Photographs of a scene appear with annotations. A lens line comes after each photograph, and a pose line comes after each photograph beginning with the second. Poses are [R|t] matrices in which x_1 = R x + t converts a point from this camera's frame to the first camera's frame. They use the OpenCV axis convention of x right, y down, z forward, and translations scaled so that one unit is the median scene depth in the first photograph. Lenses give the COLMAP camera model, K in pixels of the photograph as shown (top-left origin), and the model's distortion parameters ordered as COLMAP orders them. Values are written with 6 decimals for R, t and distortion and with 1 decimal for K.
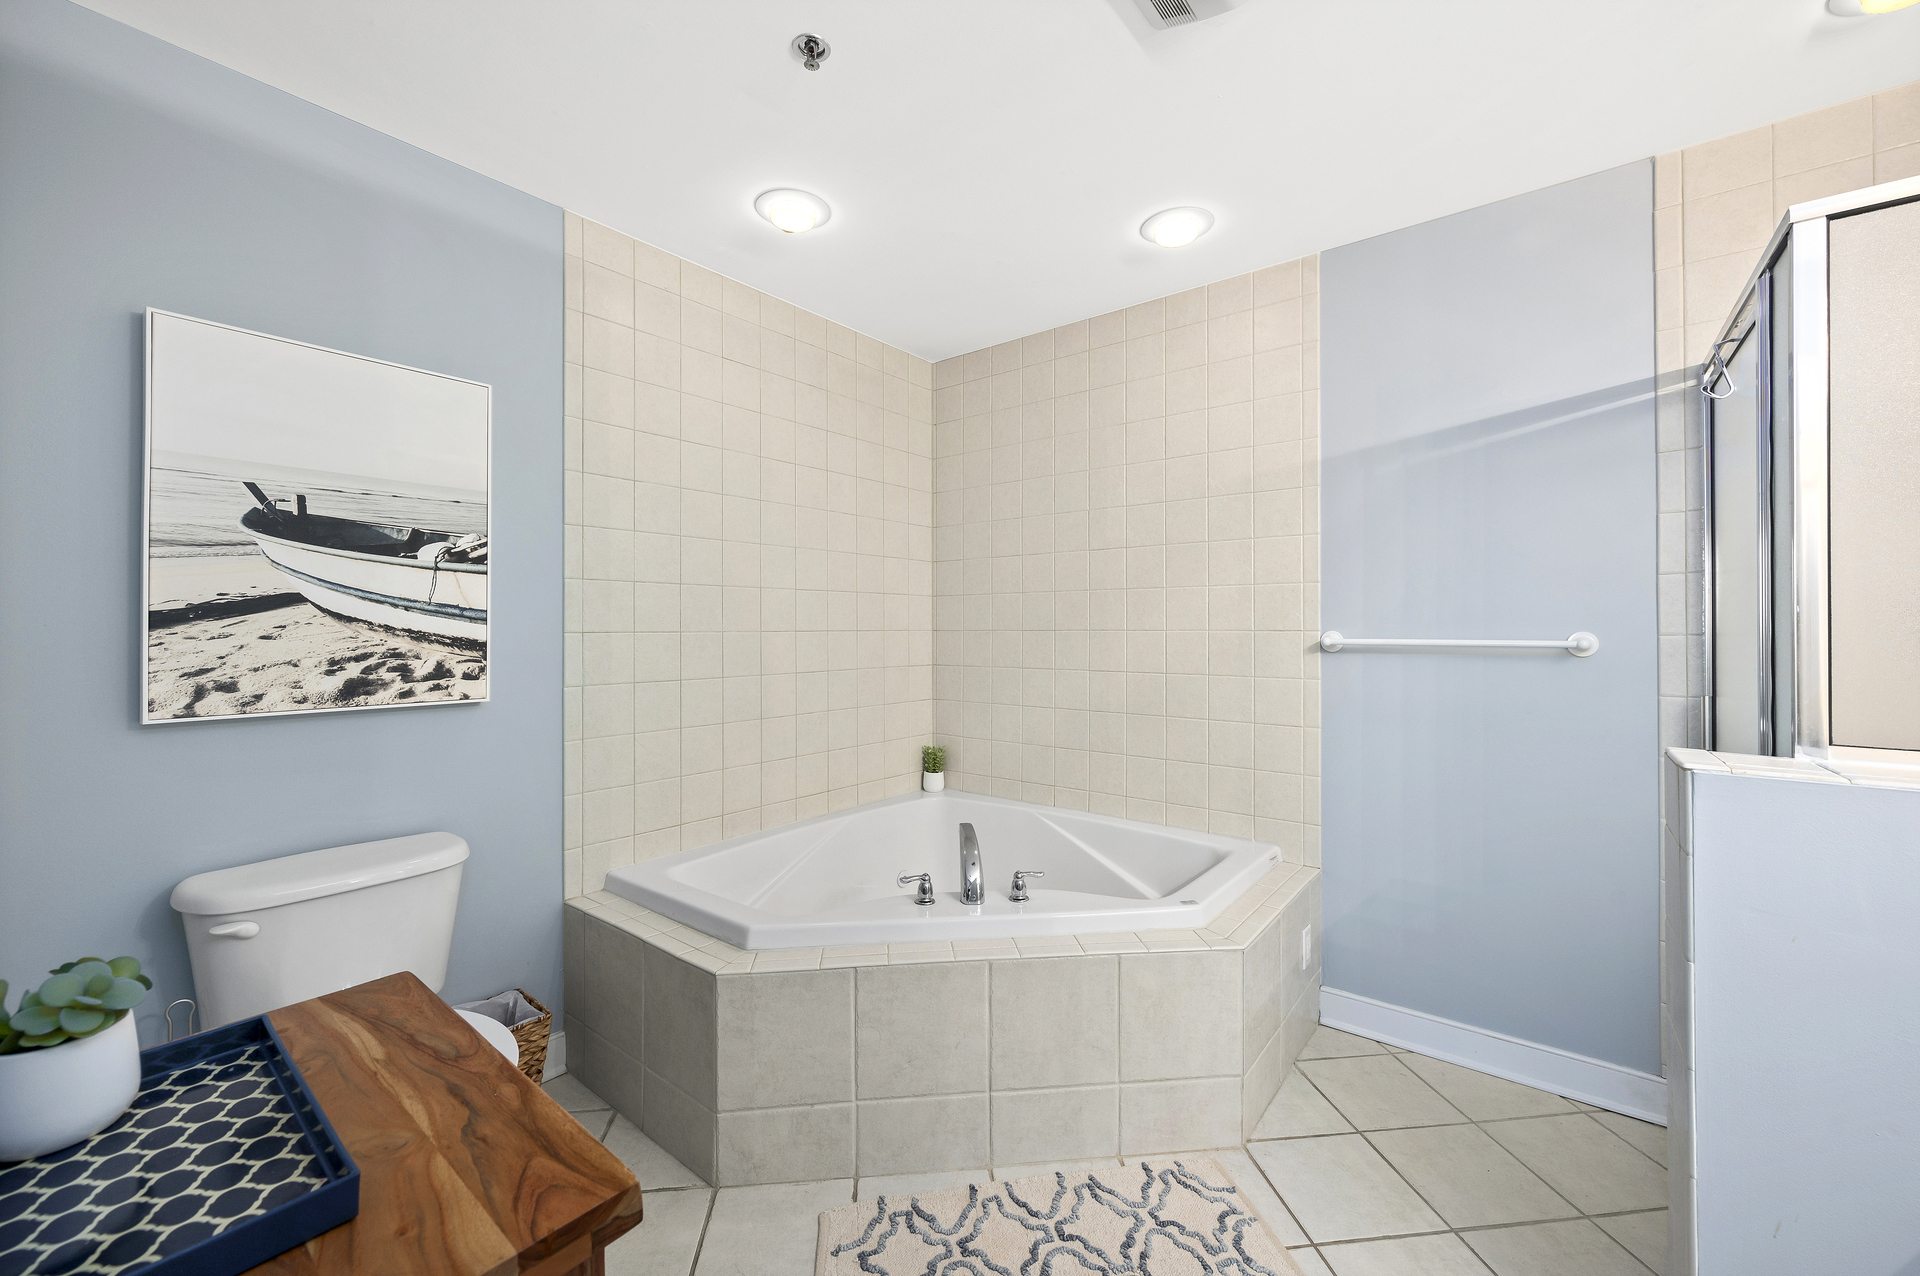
lens RADIAL K [[761.7, 0, 958.9], [0, 761.7, 630.2], [0, 0, 1]] dist [-0.001743, 0.000797]
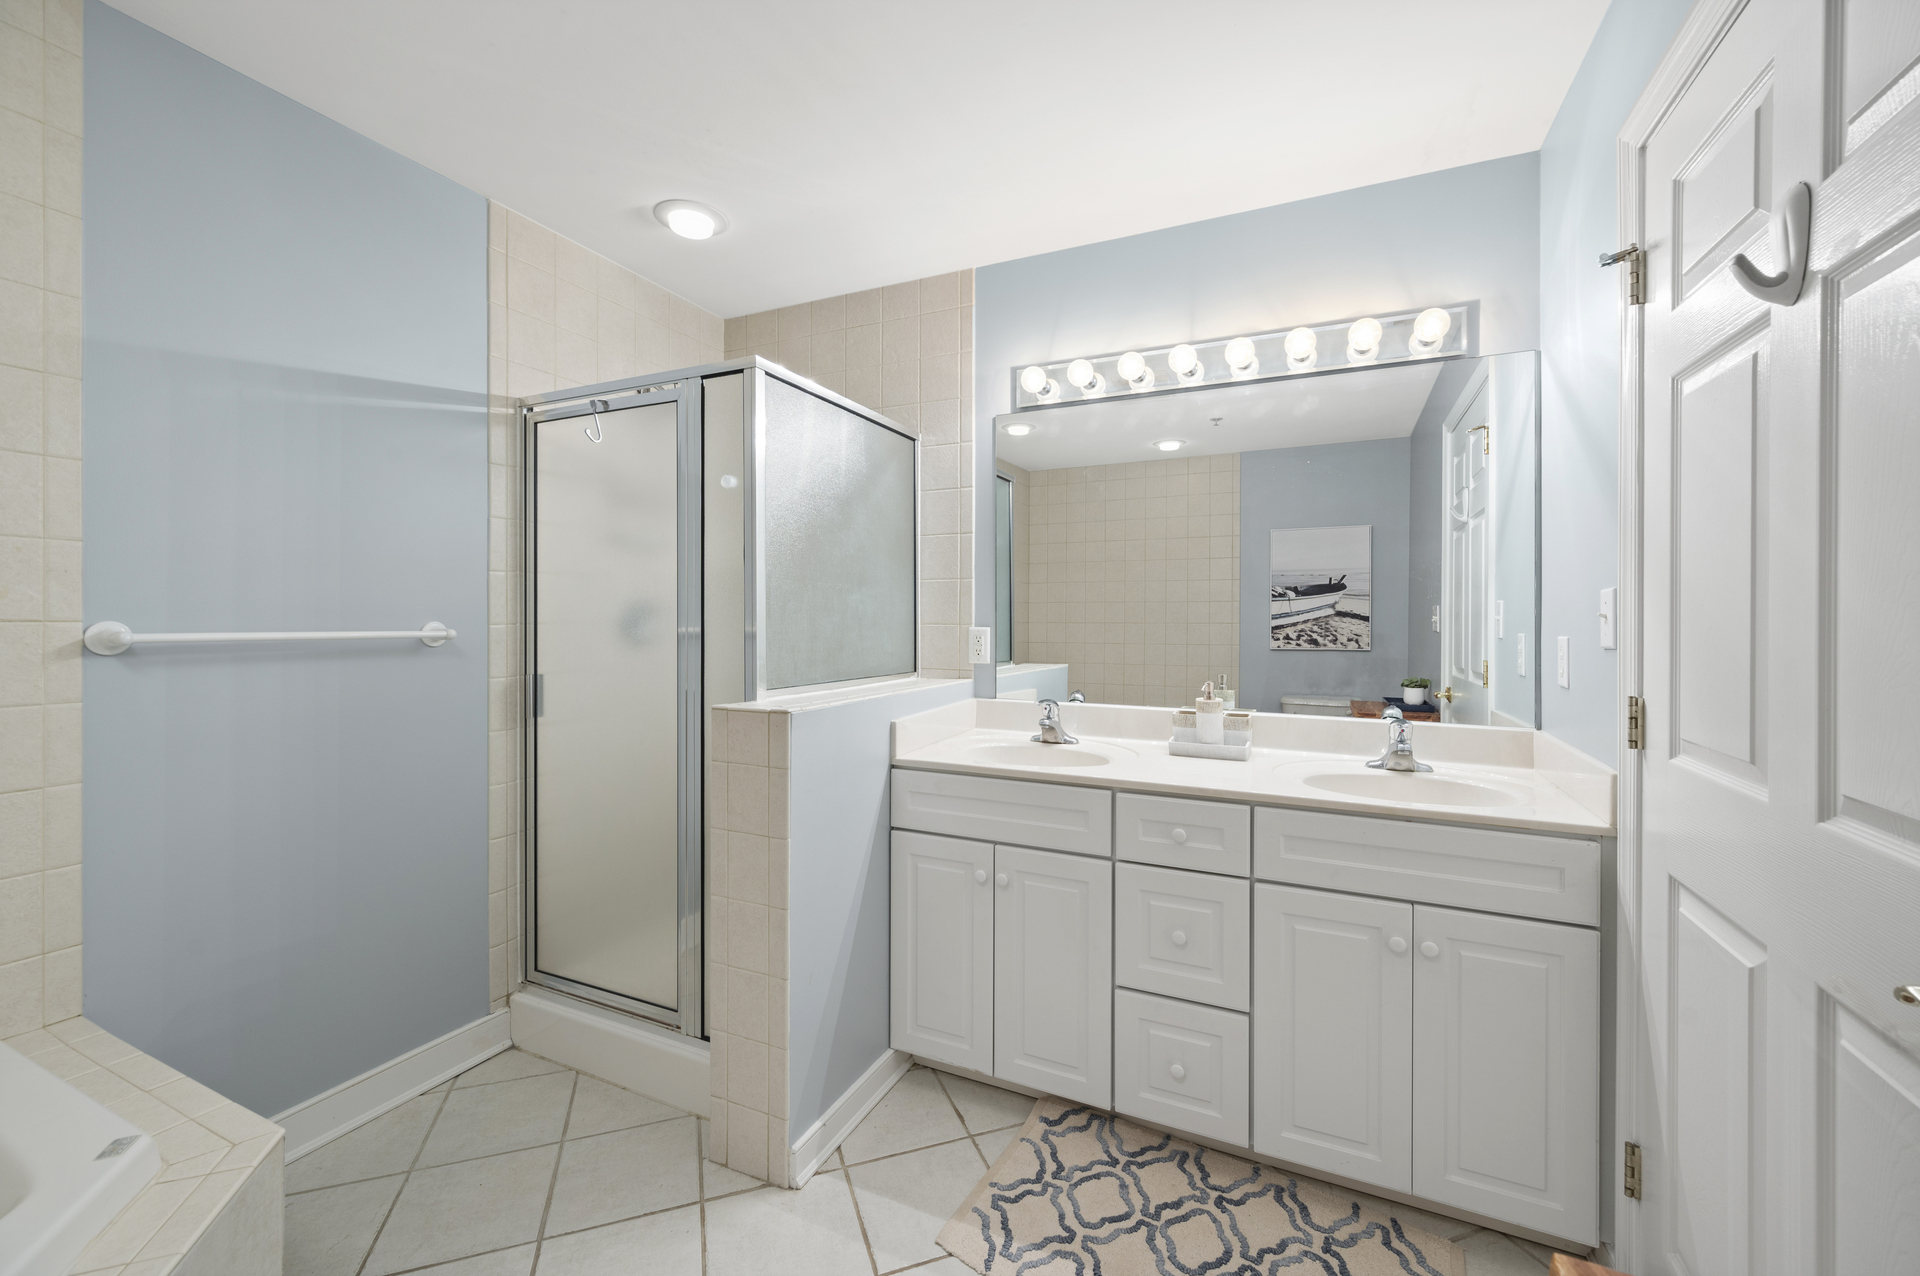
lens RADIAL K [[761.7, 0, 960.9], [0, 761.7, 624.3], [0, 0, 1]] dist [-0.001743, 0.000797]
pose [[-0.230353, -0.005612, 0.973091, -0.321417], [0.000491, 0.999983, 0.005883, -0.000398], [-0.973107, 0.001833, -0.230346, 0.545559]]
